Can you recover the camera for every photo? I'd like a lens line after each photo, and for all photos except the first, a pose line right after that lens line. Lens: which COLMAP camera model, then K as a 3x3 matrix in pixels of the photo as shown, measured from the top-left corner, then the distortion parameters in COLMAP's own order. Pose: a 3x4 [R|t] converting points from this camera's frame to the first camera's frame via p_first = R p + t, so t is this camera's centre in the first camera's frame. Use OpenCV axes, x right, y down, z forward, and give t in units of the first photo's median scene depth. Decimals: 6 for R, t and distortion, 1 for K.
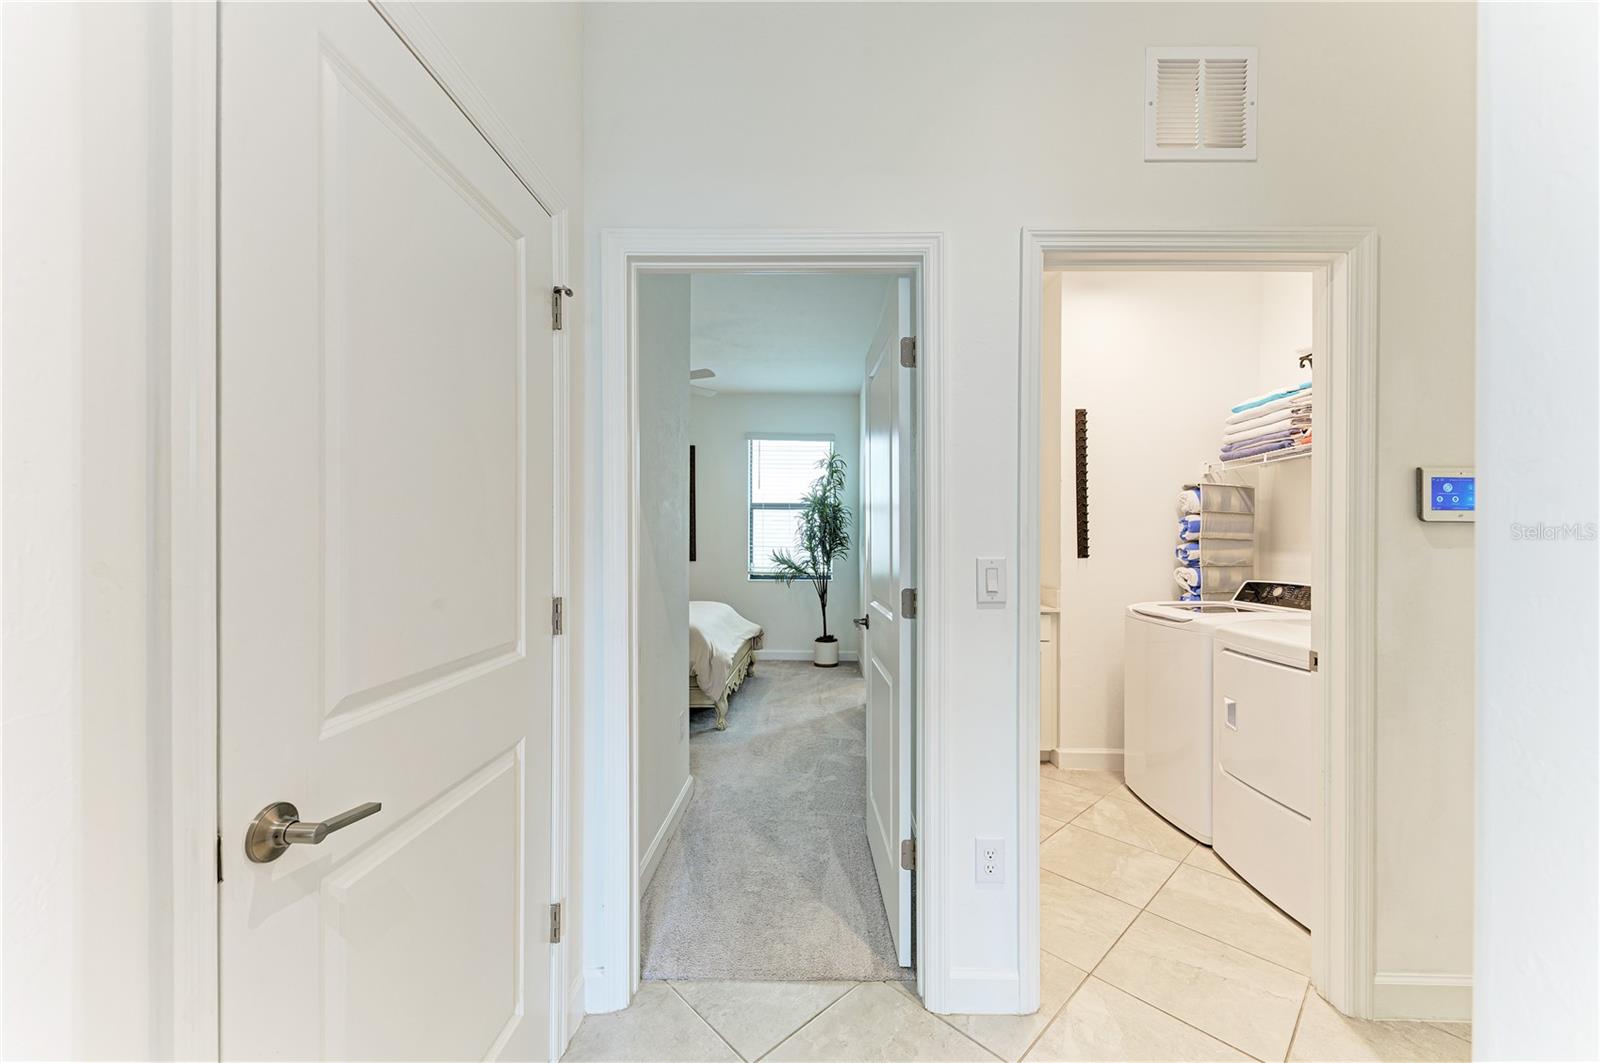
lens RADIAL K [[618.5, 0, 806.9], [0, 618.5, 536.1], [0, 0, 1]] dist [0.018891, -0.007183]
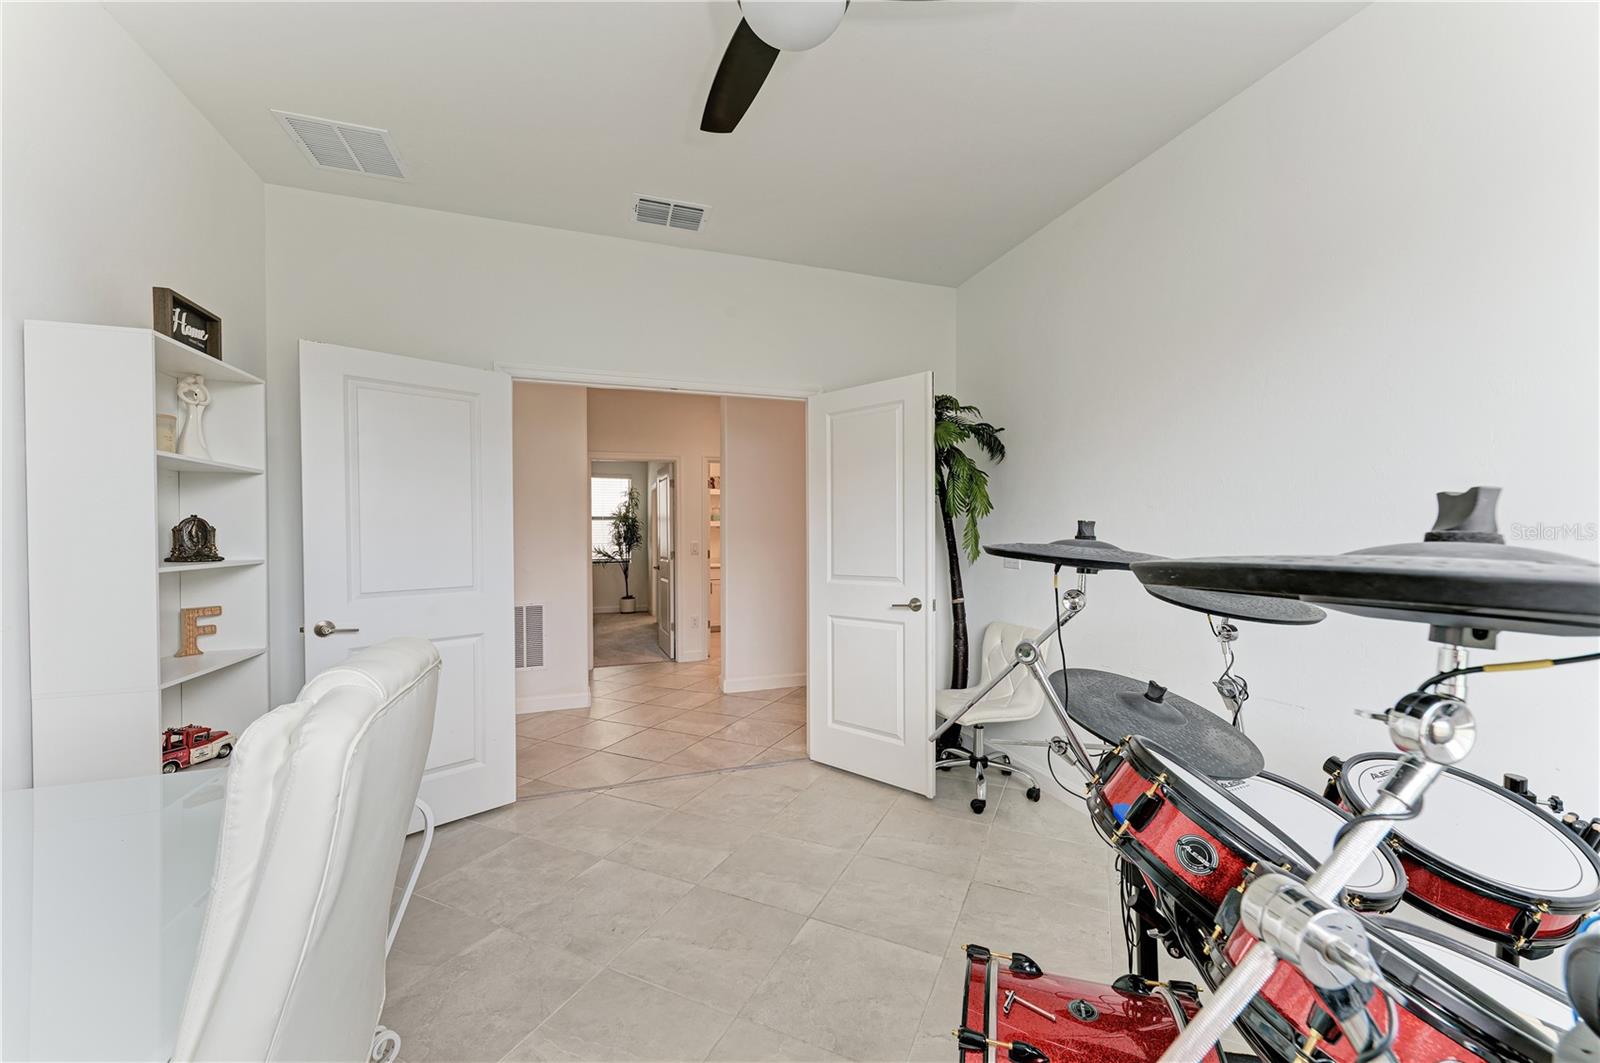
lens RADIAL K [[618.5, 0, 806.9], [0, 618.5, 536.1], [0, 0, 1]] dist [0.018891, -0.007183]
pose [[0.936630, -0.009813, 0.350182, -0.103091], [0.012489, 0.999908, -0.005383, 0.014365], [-0.350097, 0.009415, 0.936666, -0.753662]]
